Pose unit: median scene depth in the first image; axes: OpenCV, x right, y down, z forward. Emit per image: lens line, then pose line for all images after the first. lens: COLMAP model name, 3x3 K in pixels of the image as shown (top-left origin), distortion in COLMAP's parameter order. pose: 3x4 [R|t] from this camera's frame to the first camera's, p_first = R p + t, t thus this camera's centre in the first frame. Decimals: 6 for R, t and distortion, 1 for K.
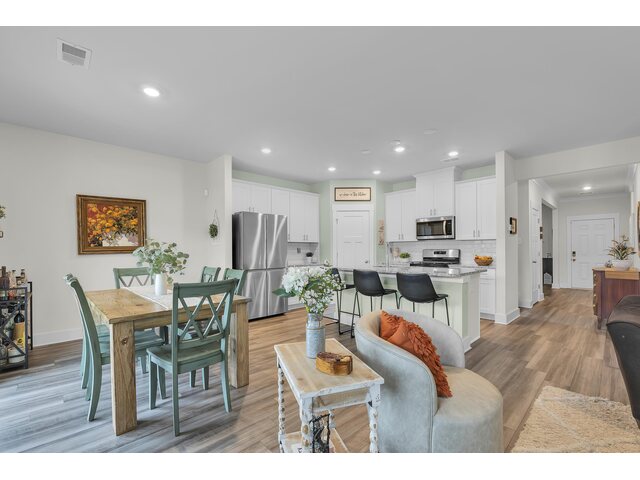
lens RADIAL K [[280.3, 0, 321.8], [0, 280.3, 249.0], [0, 0, 1]] dist [-0.001043, -0.000230]
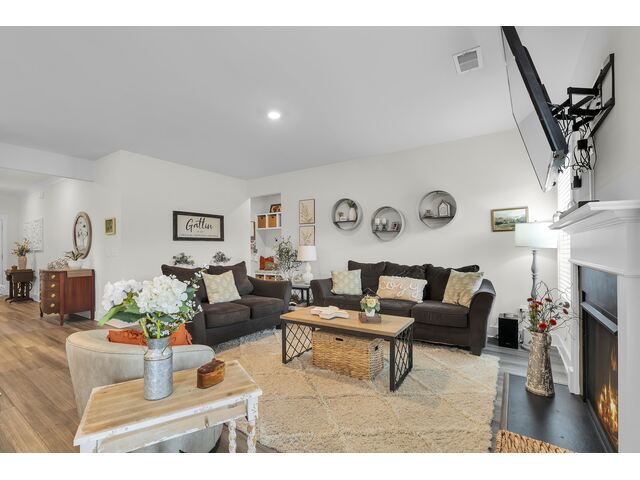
lens RADIAL K [[289.0, 0, 319.8], [0, 289.0, 250.9], [0, 0, 1]] dist [-0.002038, -0.000092]
pose [[-0.216592, -0.005043, 0.976249, -0.238809], [0.006732, 0.999955, 0.006659, -0.000513], [-0.976239, 0.008015, -0.216548, 0.209199]]
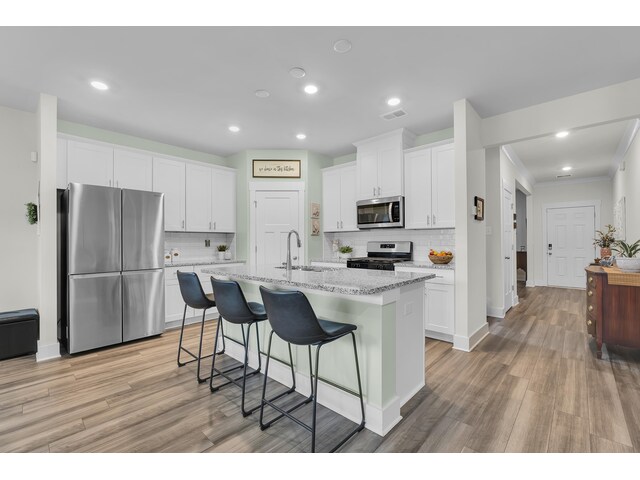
lens RADIAL K [[279.5, 0, 320.0], [0, 279.5, 240.0], [0, 0, 1]] dist [-0.004766, -0.000082]
pose [[0.998151, -0.000378, 0.060784, 0.211014], [0.000591, 0.999994, -0.003498, -0.000621], [-0.060782, 0.003527, 0.998145, 0.283429]]
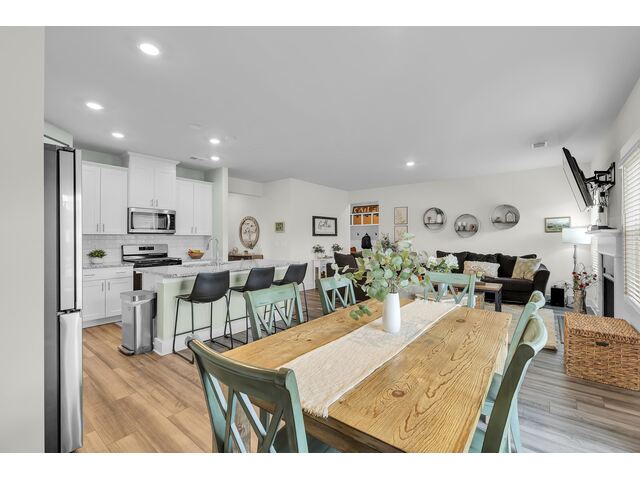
lens RADIAL K [[282.8, 0, 322.8], [0, 282.8, 239.3], [0, 0, 1]] dist [-0.001727, -0.000020]
pose [[-0.138155, 0.000287, 0.990411, -0.575542], [0.001864, 0.999998, -0.000030, -0.016278], [-0.990409, 0.001842, -0.138156, 0.619648]]
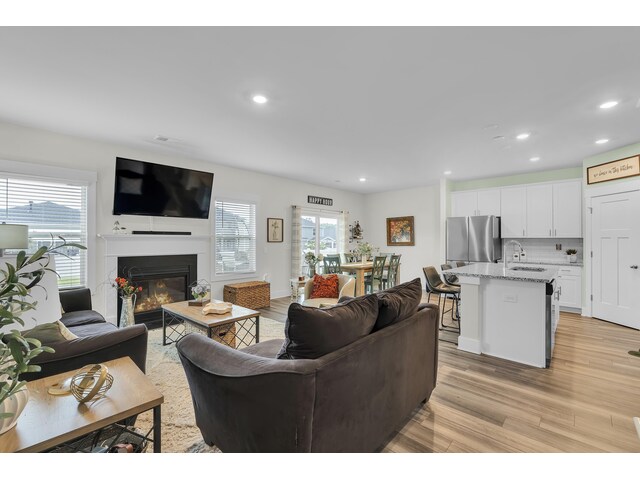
lens RADIAL K [[283.0, 0, 320.5], [0, 283.0, 236.1], [0, 0, 1]] dist [-0.000753, -0.000035]
pose [[0.055279, -0.008541, -0.998434, 0.921219], [-0.000905, 0.999963, -0.008604, -0.025341], [0.998471, 0.001379, 0.055269, 0.254233]]
